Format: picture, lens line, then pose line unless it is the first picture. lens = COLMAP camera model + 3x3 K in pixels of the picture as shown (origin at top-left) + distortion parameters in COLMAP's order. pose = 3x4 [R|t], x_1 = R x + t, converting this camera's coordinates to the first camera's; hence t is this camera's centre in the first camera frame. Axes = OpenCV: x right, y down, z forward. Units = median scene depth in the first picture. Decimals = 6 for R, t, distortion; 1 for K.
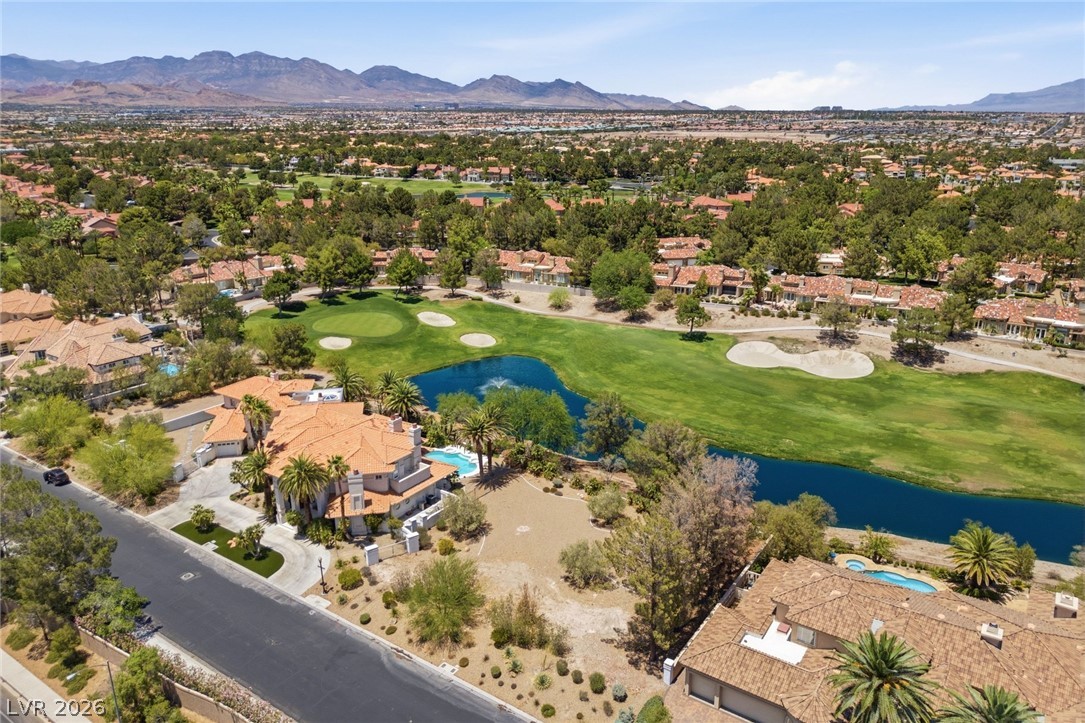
lens RADIAL K [[763.2, 0, 540.9], [0, 763.2, 361.5], [0, 0, 1]] dist [0.070564, -0.069276]
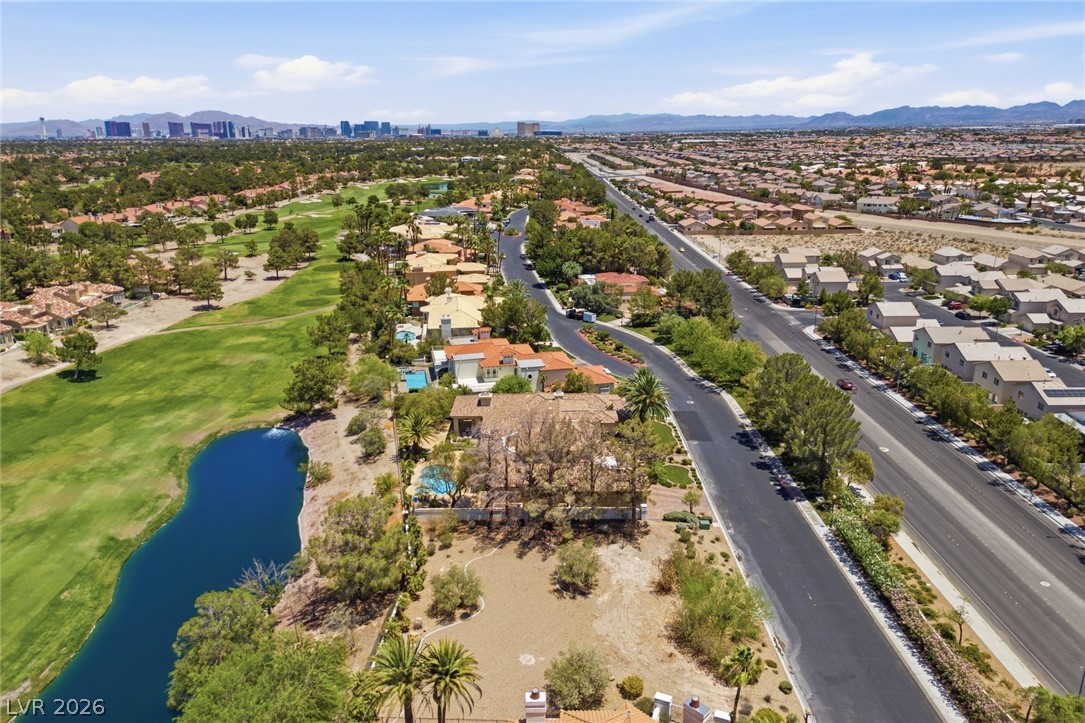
lens RADIAL K [[763.2, 0, 540.9], [0, 763.2, 361.5], [0, 0, 1]] dist [0.070564, -0.069276]
pose [[-0.563374, -0.233248, 0.792594, -0.320785], [0.261203, 0.859835, 0.438698, -0.206339], [-0.783826, 0.454179, -0.423484, 0.670720]]
